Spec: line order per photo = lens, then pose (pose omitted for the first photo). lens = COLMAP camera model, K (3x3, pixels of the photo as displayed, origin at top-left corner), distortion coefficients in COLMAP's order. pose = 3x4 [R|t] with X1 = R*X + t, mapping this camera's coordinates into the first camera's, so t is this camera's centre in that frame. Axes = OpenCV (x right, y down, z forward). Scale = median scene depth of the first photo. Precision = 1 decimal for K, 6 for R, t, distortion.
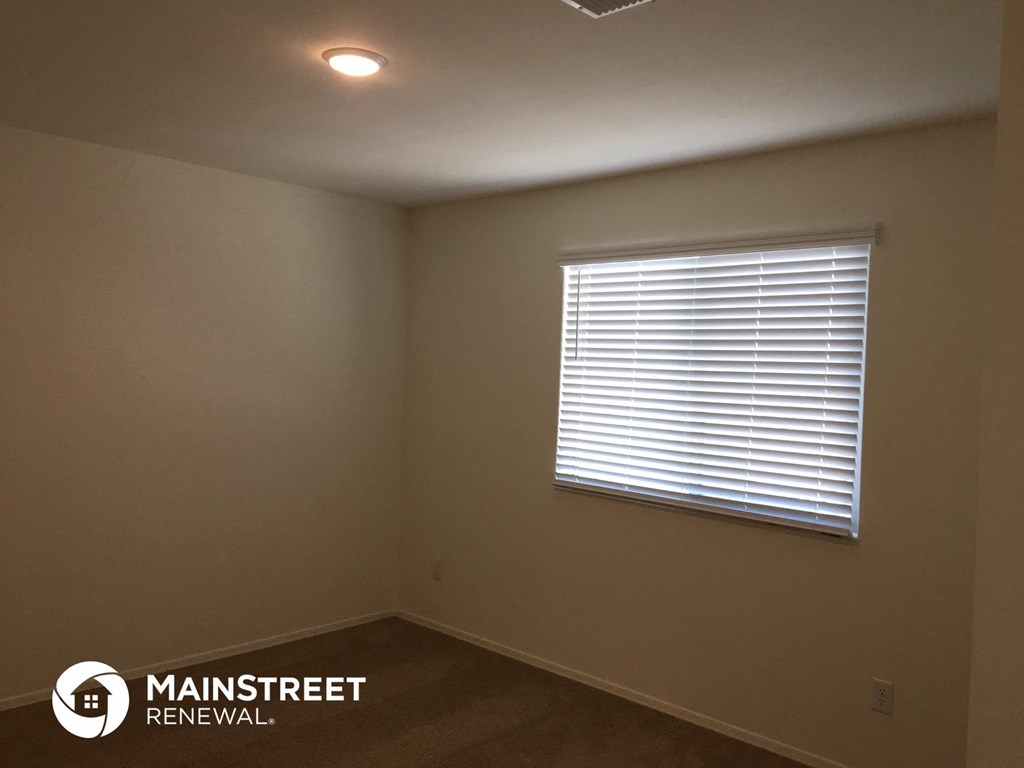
lens RADIAL K [[866.3, 0, 486.9], [0, 866.3, 381.2], [0, 0, 1]] dist [0.126599, -0.002193]
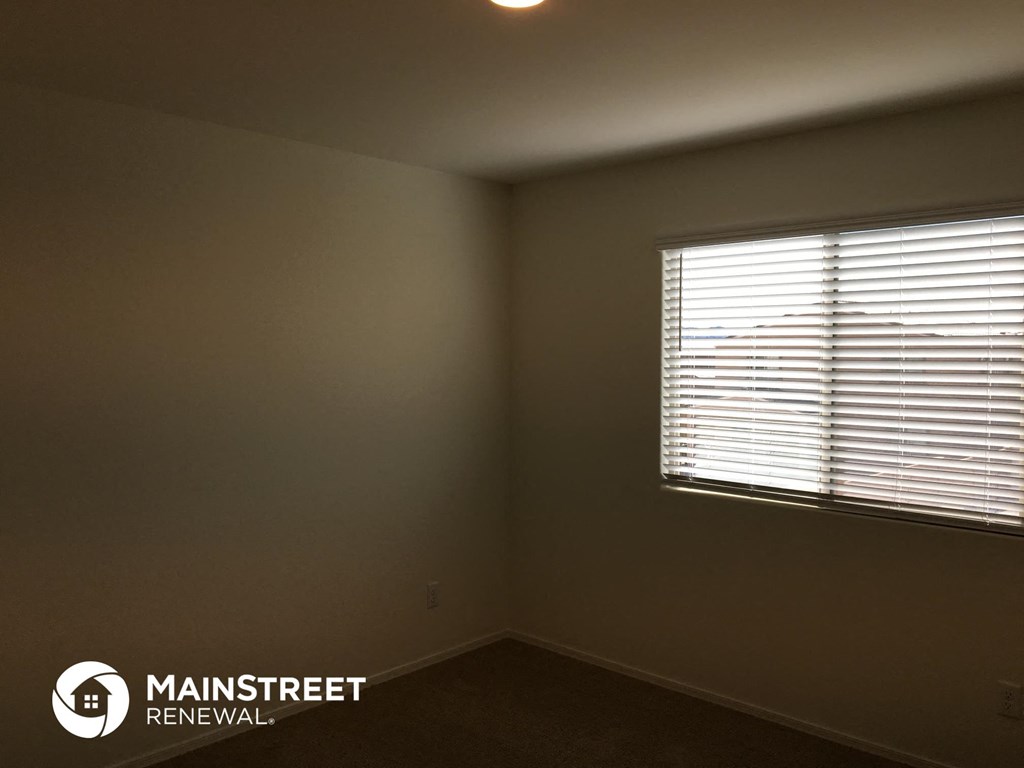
lens RADIAL K [[825.0, 0, 528.6], [0, 825.0, 380.0], [0, 0, 1]] dist [0.214149, -0.000326]
pose [[0.996705, -0.027607, 0.076276, -0.129352], [0.026831, 0.999577, 0.011180, -0.007195], [-0.076552, -0.009097, 0.997024, 0.118188]]
